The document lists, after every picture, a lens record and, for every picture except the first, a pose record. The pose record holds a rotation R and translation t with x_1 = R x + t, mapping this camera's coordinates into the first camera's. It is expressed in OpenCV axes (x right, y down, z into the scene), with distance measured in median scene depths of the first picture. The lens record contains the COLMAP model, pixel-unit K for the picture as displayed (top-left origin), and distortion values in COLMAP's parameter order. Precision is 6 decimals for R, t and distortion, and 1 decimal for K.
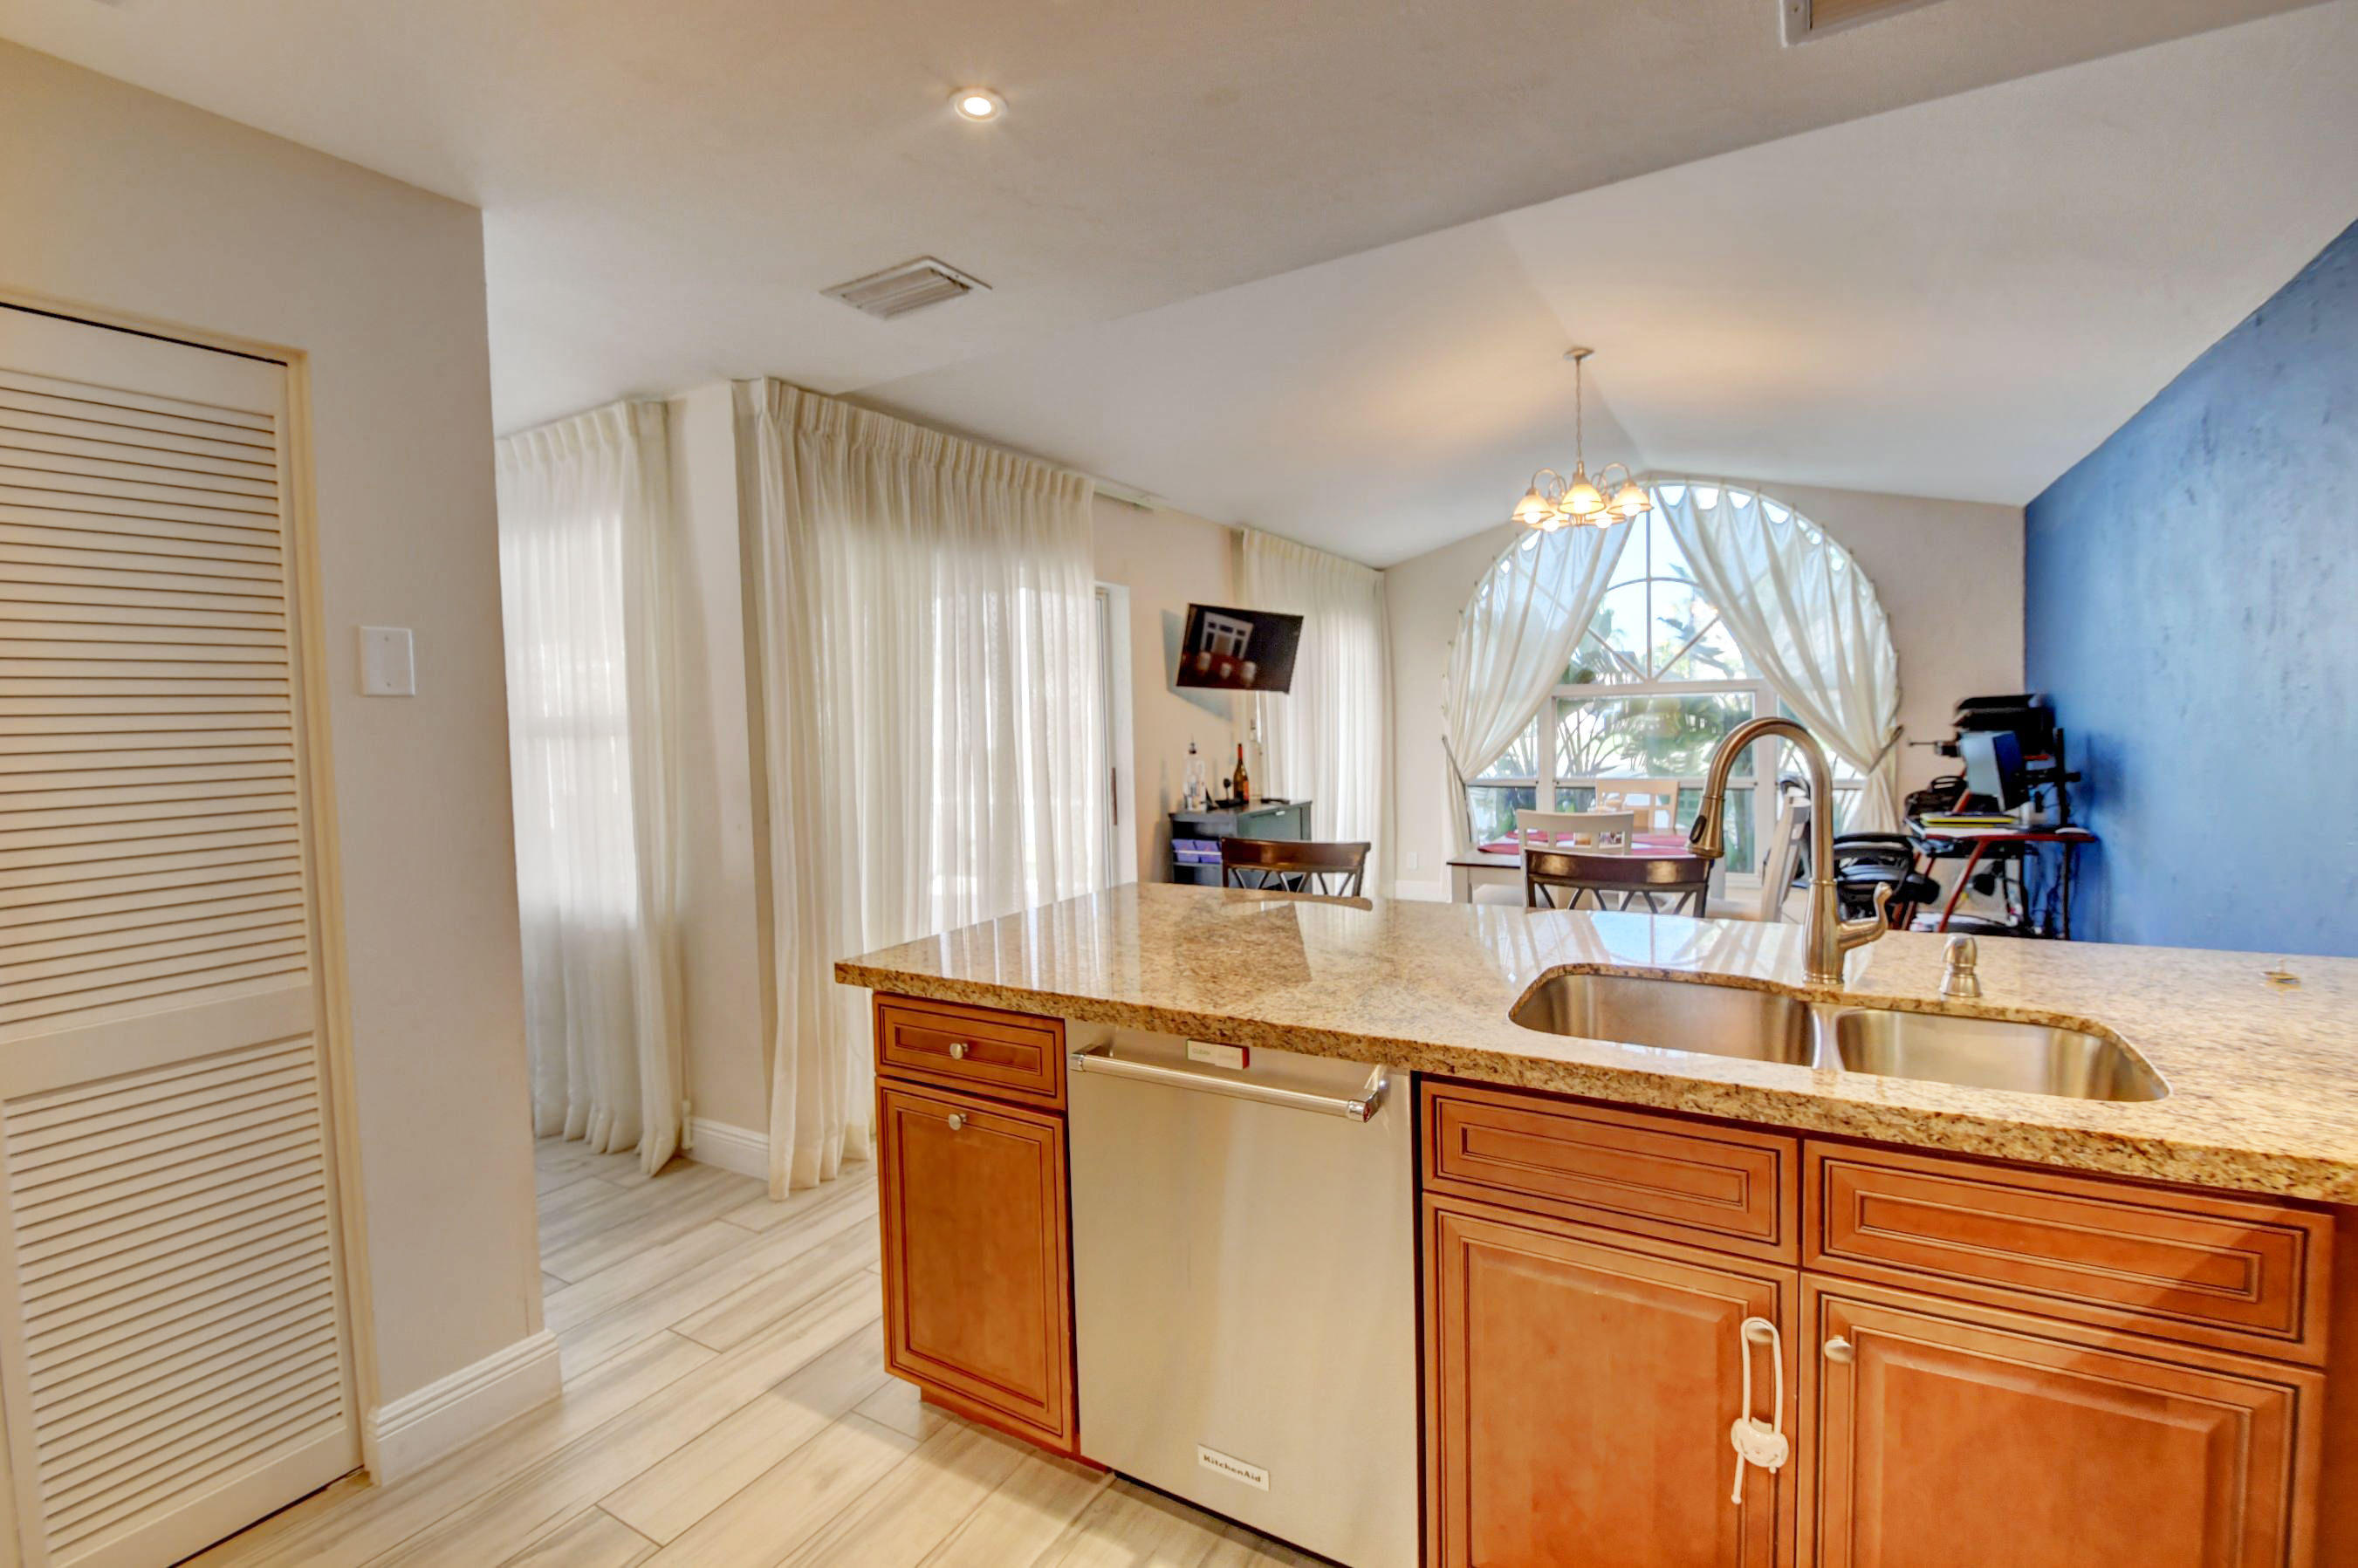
lens RADIAL K [[1059.5, 0, 1174.8], [0, 1059.5, 766.0], [0, 0, 1]] dist [0.014362, -0.017038]
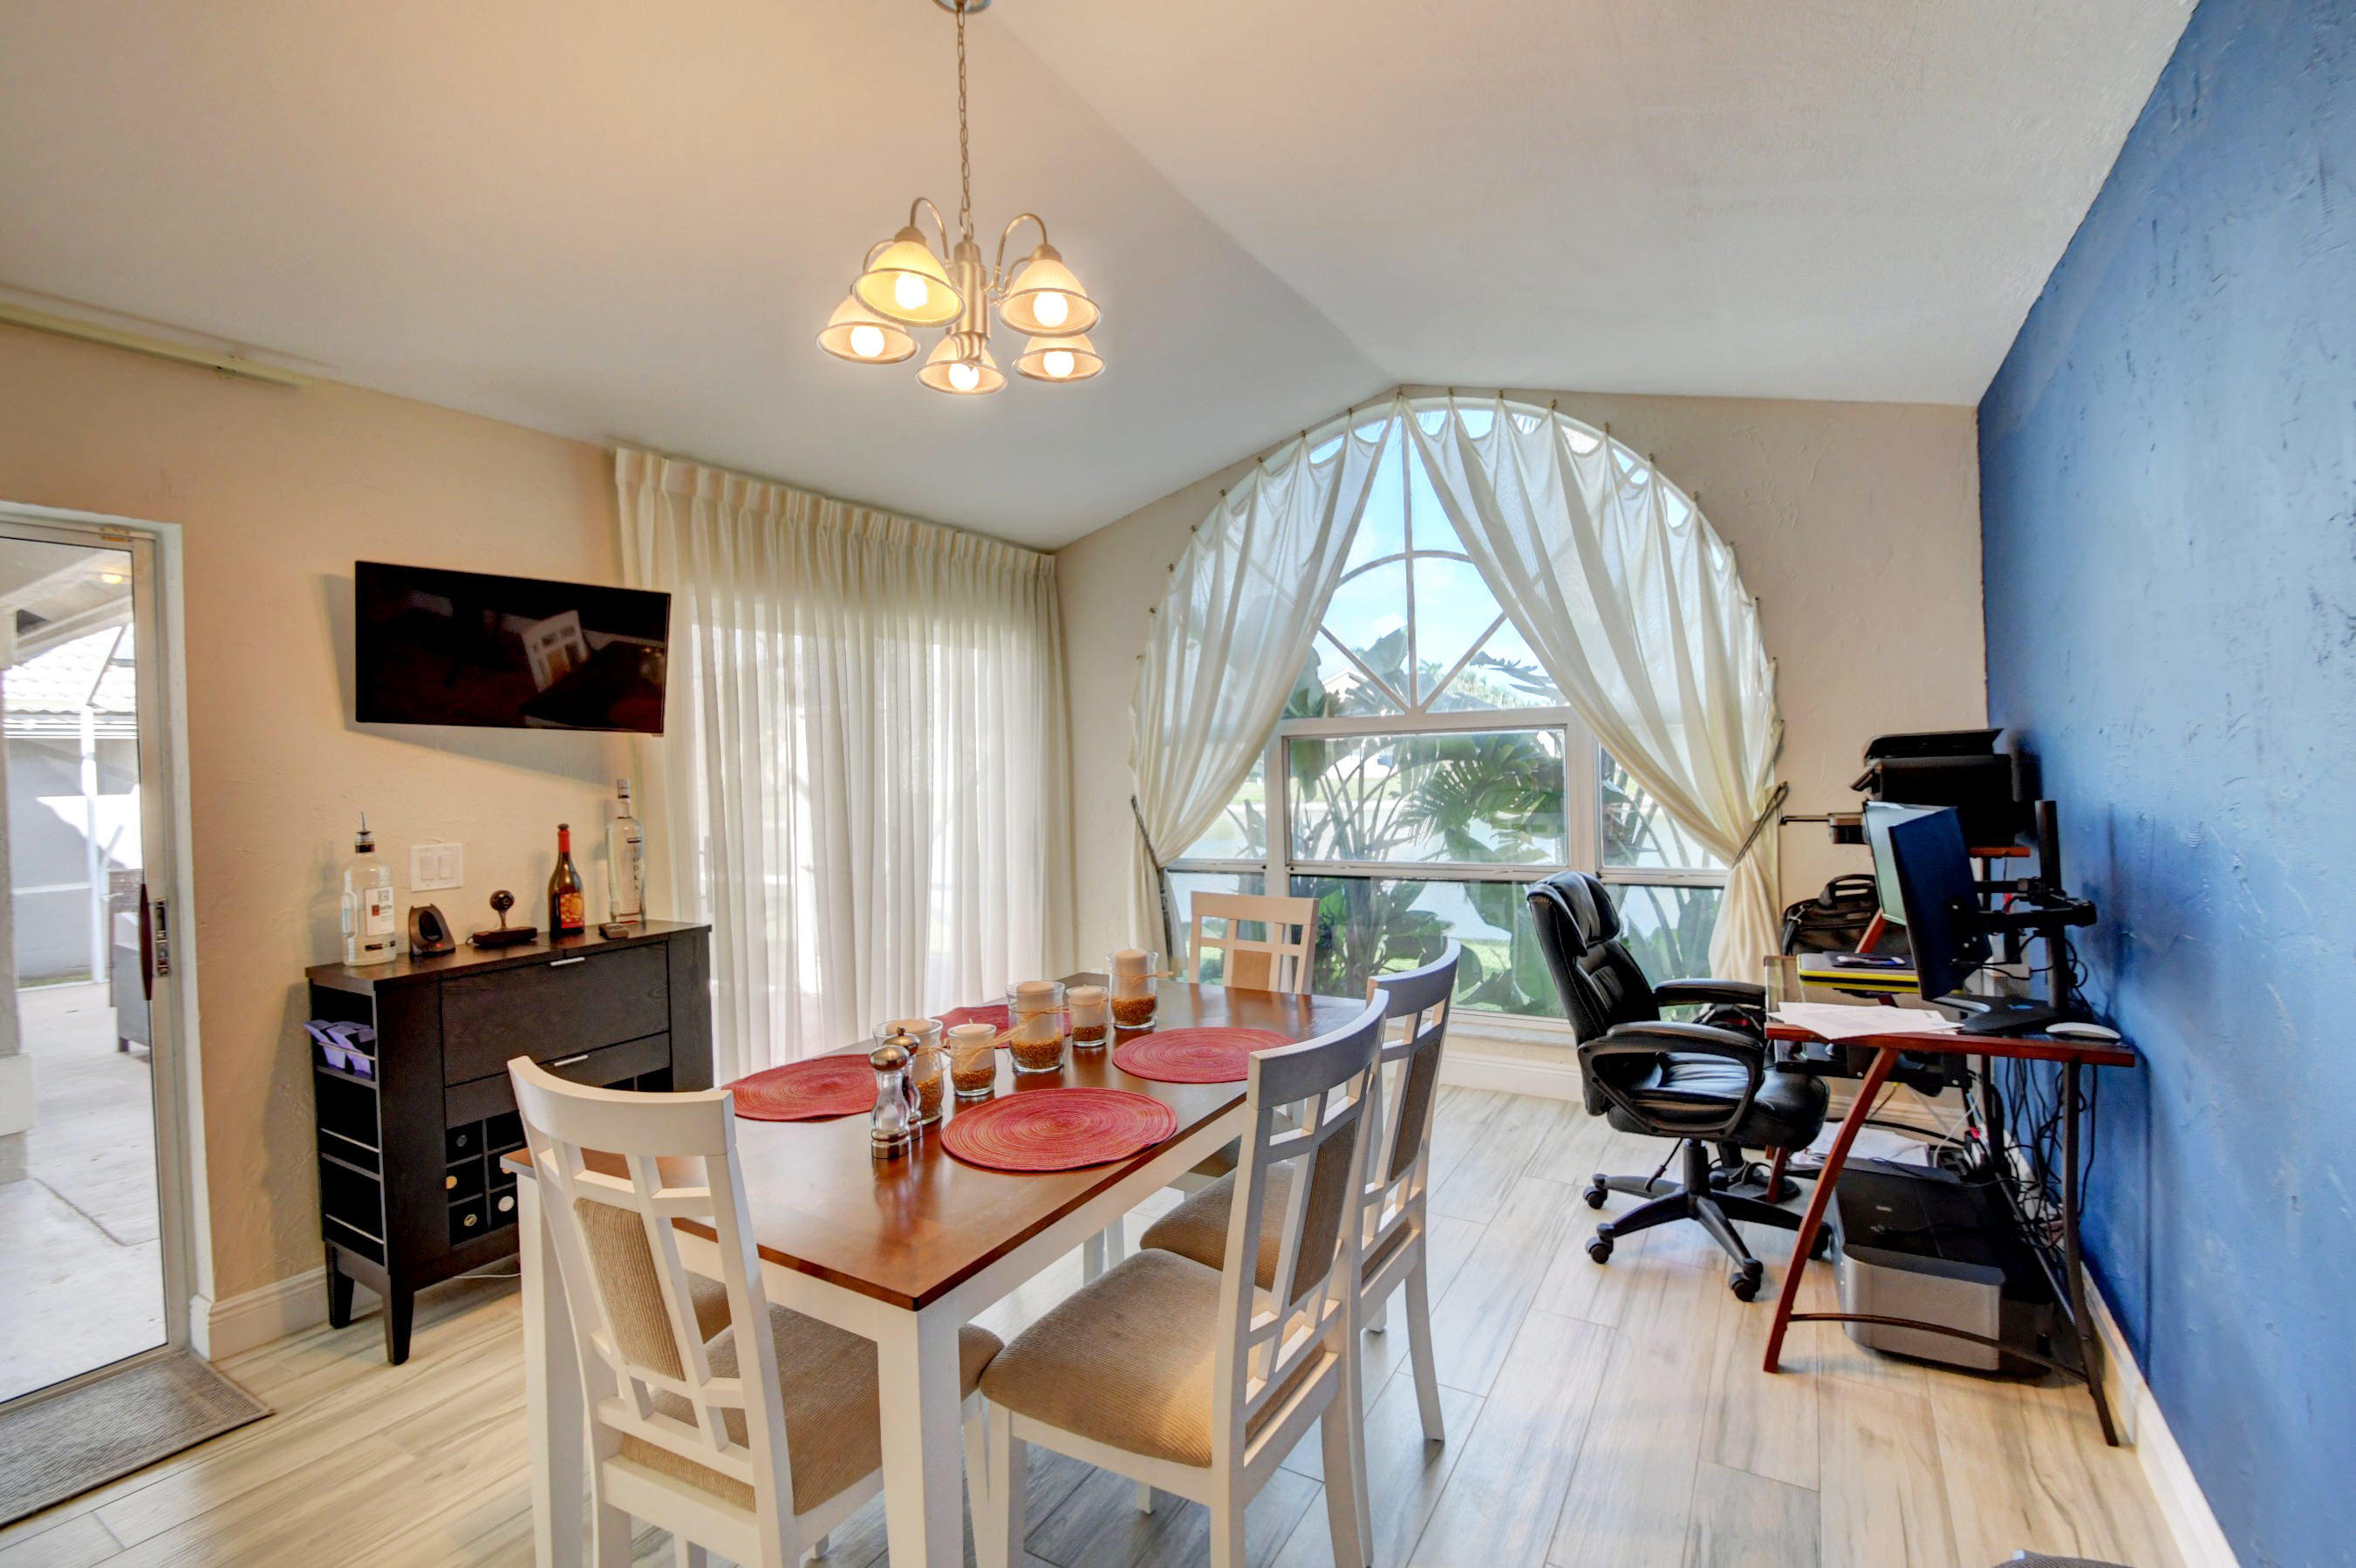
lens RADIAL K [[1058.6, 0, 1173.8], [0, 1058.6, 766.0], [0, 0, 1]] dist [0.014362, -0.017038]
pose [[0.999990, -0.003822, -0.002136, 0.369826], [0.003740, 0.999306, -0.037072, -0.029183], [0.002277, 0.037063, 0.999310, 0.437089]]
